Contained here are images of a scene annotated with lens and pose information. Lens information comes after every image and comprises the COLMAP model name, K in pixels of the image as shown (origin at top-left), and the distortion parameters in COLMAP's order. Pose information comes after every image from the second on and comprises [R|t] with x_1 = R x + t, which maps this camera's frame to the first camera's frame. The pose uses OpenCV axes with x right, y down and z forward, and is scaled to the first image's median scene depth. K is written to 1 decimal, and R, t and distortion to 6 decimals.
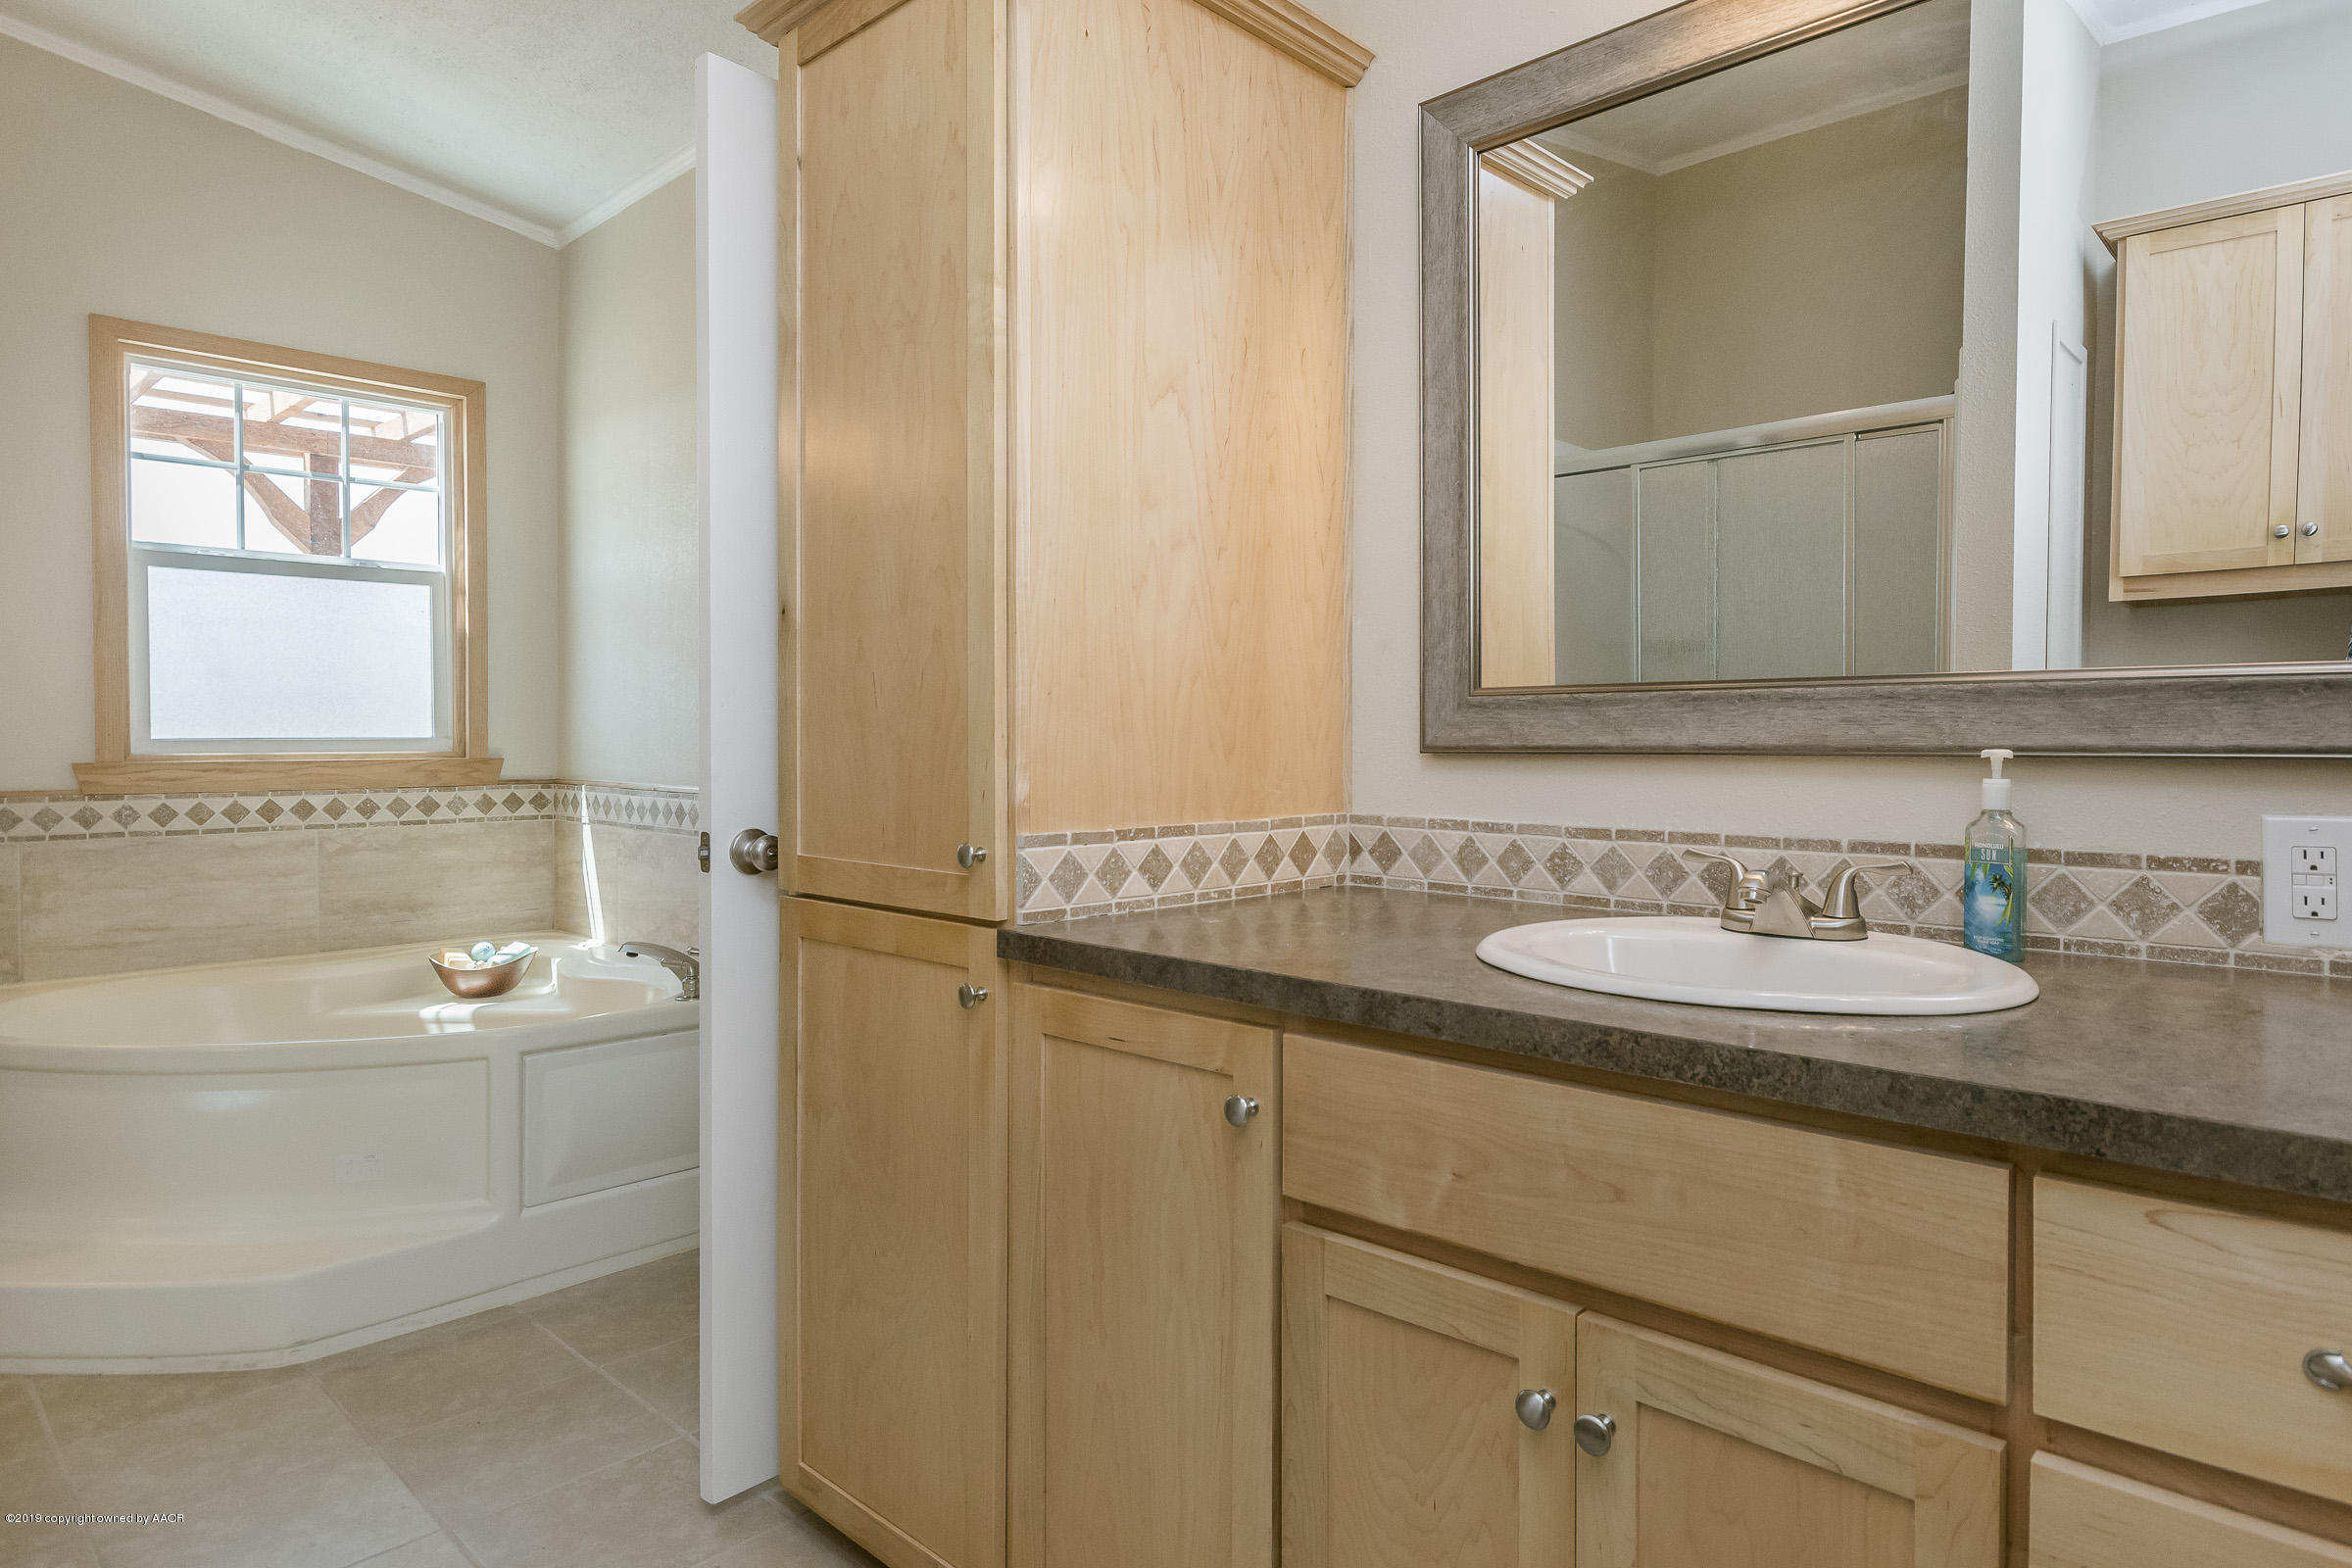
lens RADIAL K [[1248.9, 0, 1176.0], [0, 1248.9, 784.0], [0, 0, 1]] dist [0.003424, 0.000005]
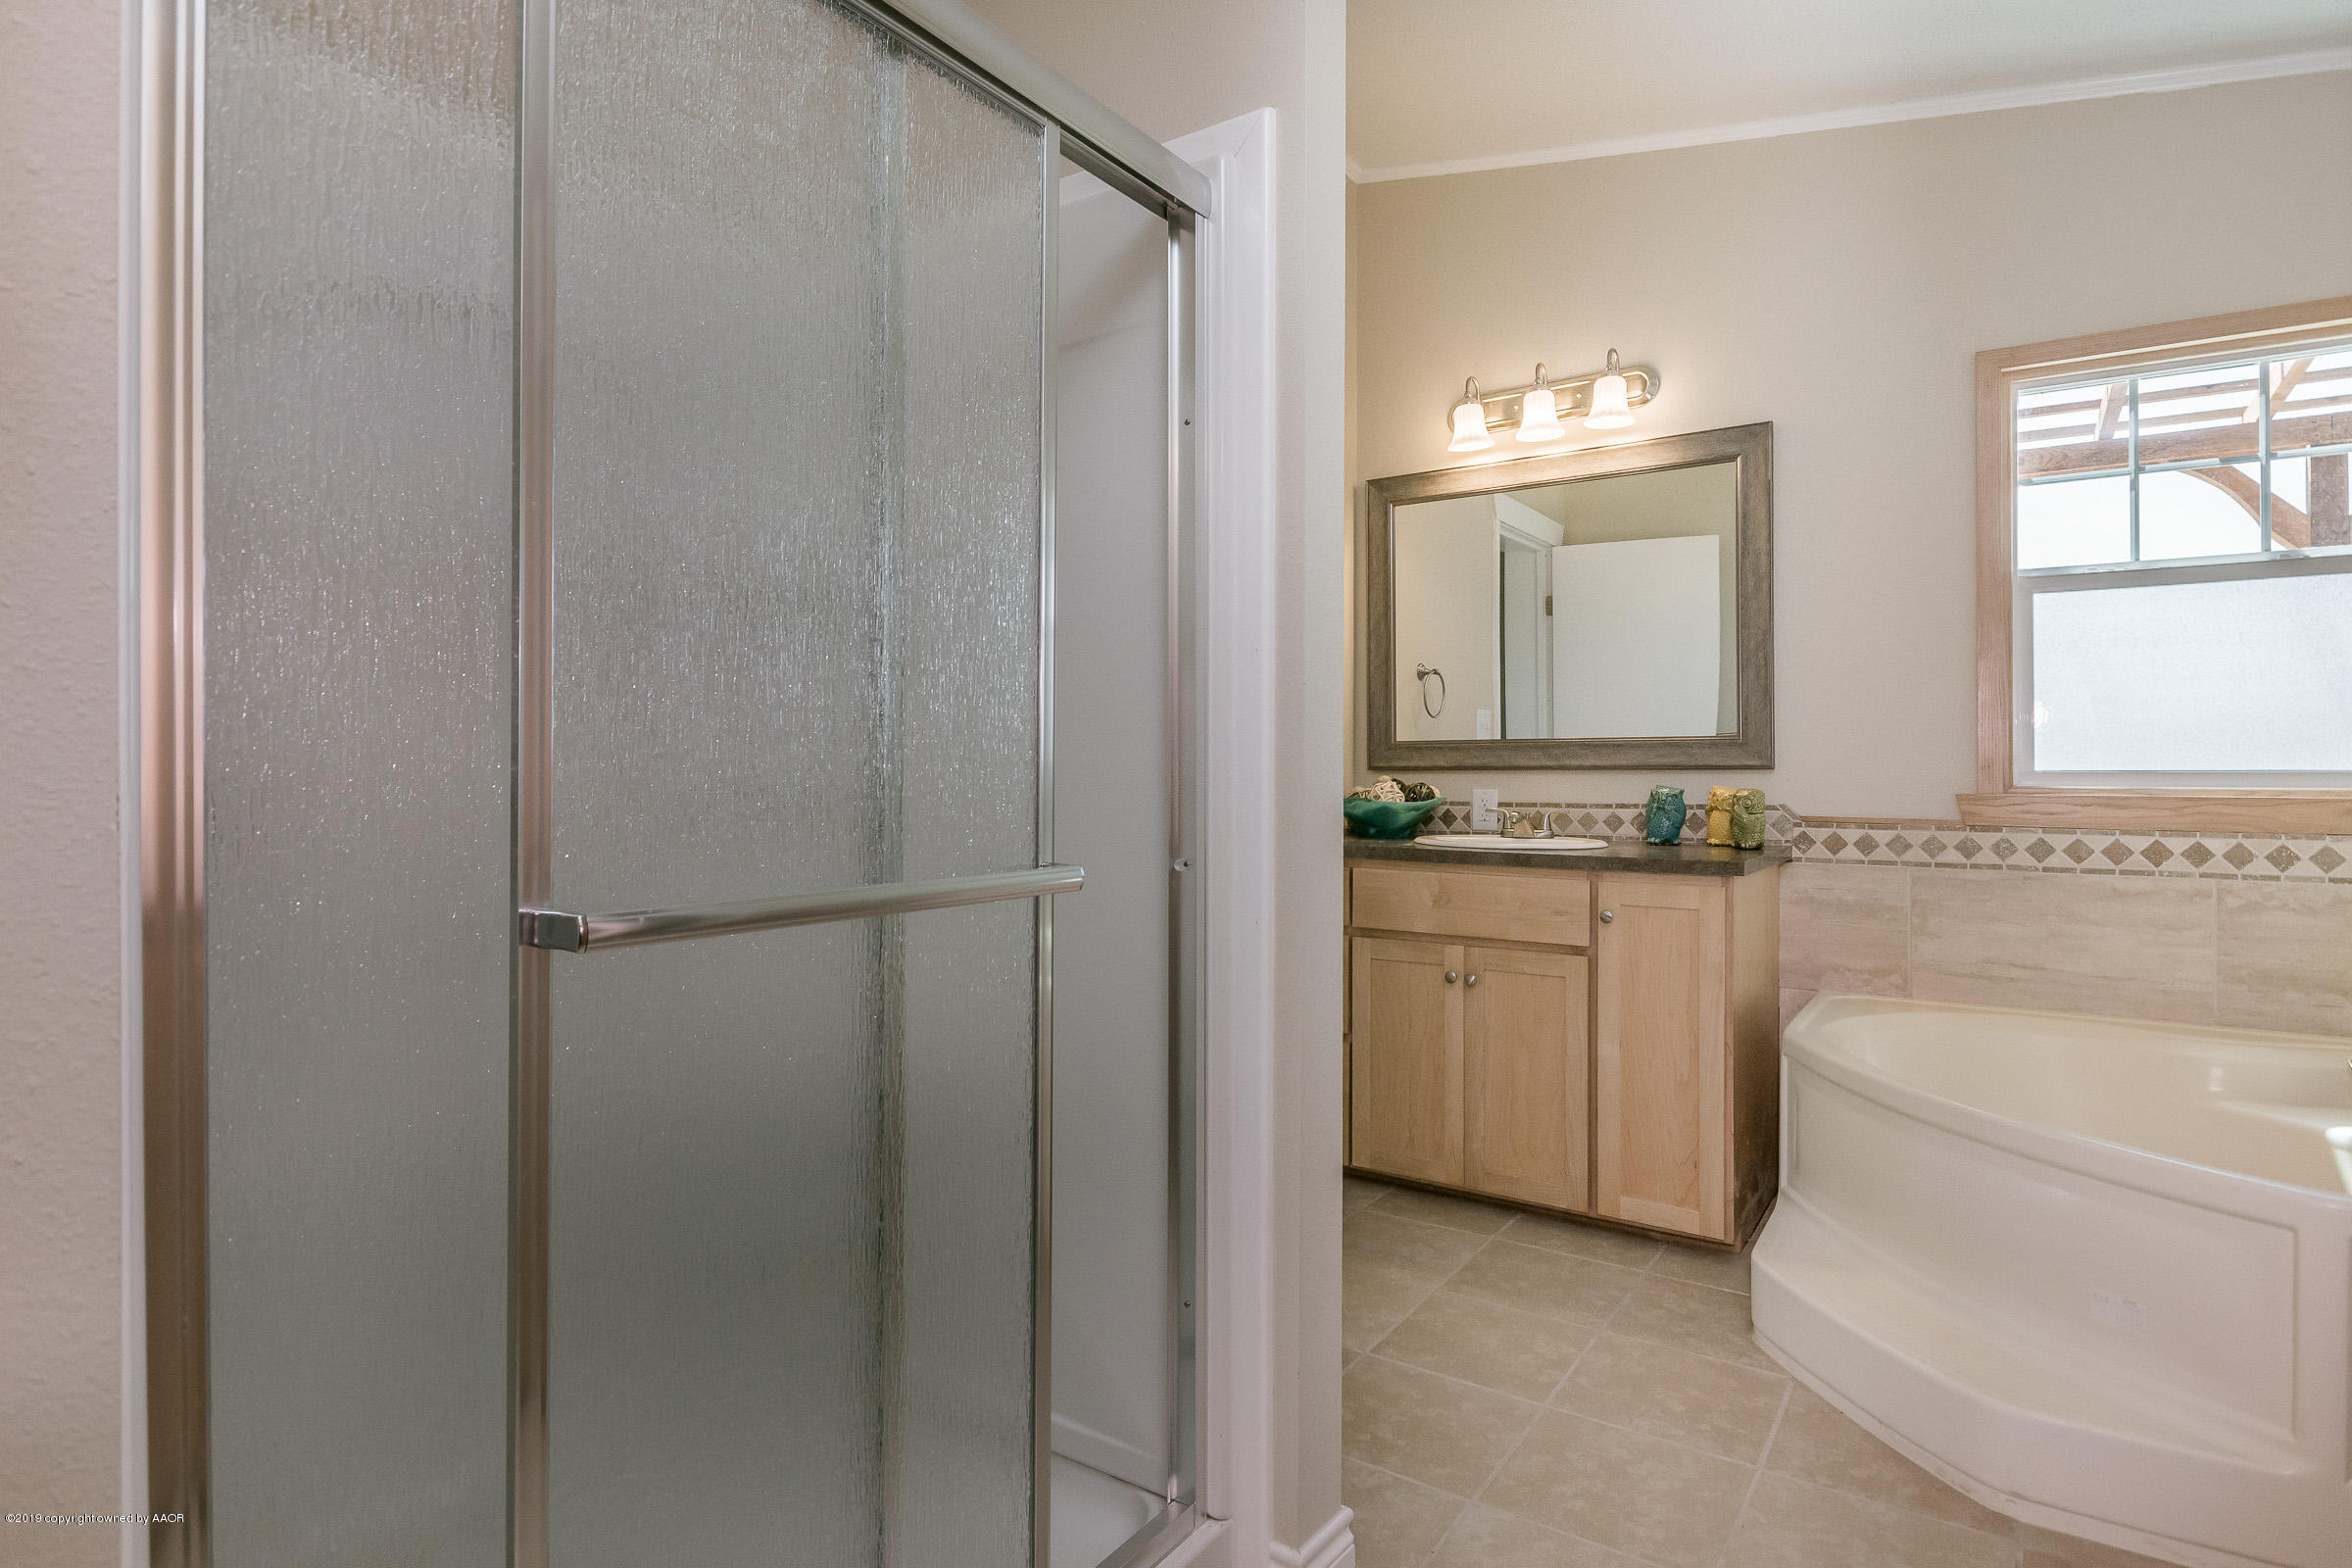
lens RADIAL K [[1255.9, 0, 1175.4], [0, 1255.9, 772.4], [0, 0, 1]] dist [-0.001471, -0.001360]
pose [[0.200628, 0.002669, -0.979664, 0.000170], [-0.040946, 0.999145, -0.005663, -0.002154], [0.978811, 0.041249, 0.200566, 0.155710]]
